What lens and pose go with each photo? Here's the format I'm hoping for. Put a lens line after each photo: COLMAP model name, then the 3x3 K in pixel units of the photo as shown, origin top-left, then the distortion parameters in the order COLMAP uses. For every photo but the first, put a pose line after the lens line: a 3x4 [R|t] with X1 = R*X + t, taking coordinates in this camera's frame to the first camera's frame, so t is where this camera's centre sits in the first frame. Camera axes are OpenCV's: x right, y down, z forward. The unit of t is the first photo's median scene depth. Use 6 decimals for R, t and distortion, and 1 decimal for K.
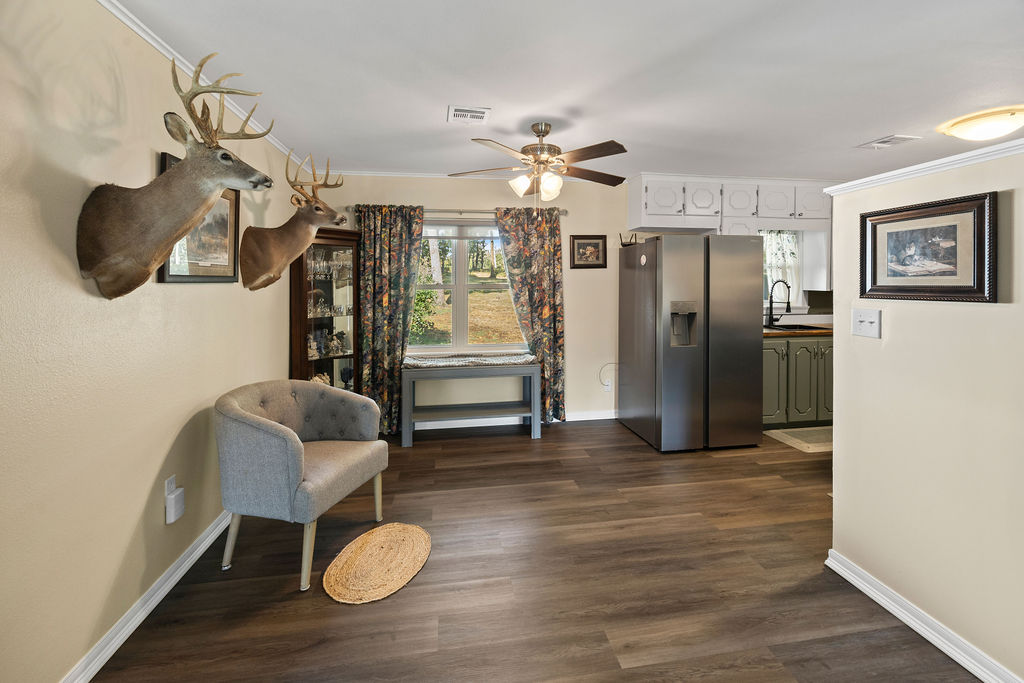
lens RADIAL K [[411.9, 0, 510.4], [0, 411.9, 290.2], [0, 0, 1]] dist [-0.000276, -0.000121]
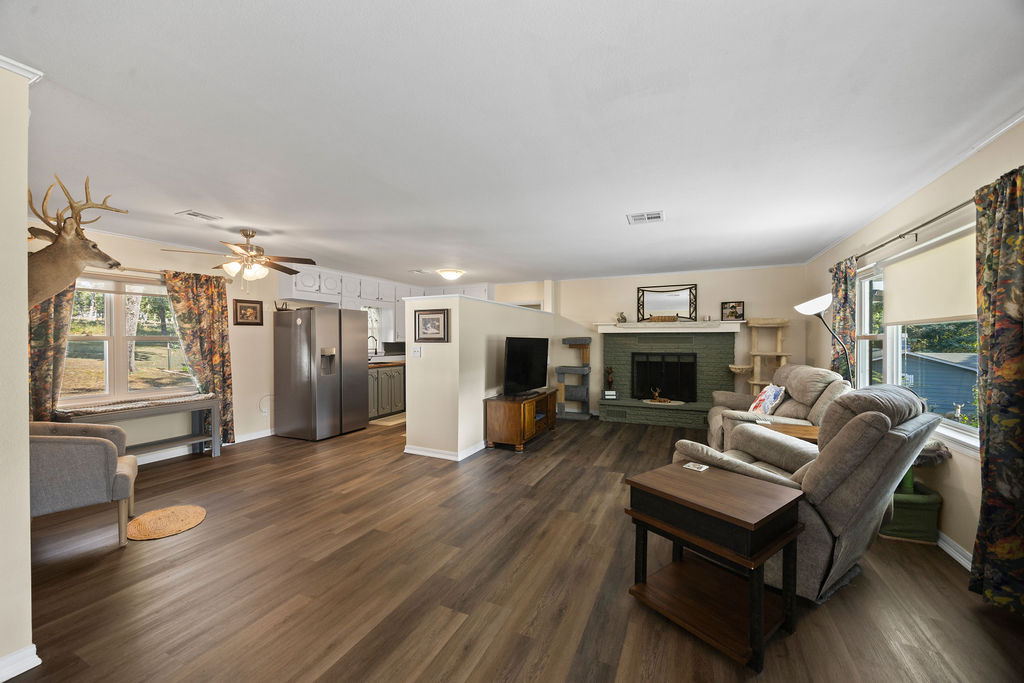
lens RADIAL K [[394.7, 0, 512.0], [0, 394.7, 341.5], [0, 0, 1]] dist [-0.000029, -0.000022]
pose [[0.553233, 0.001519, 0.833025, -0.417899], [0.010626, 0.999904, -0.008881, 0.019930], [-0.832959, 0.013765, 0.553164, -0.420787]]
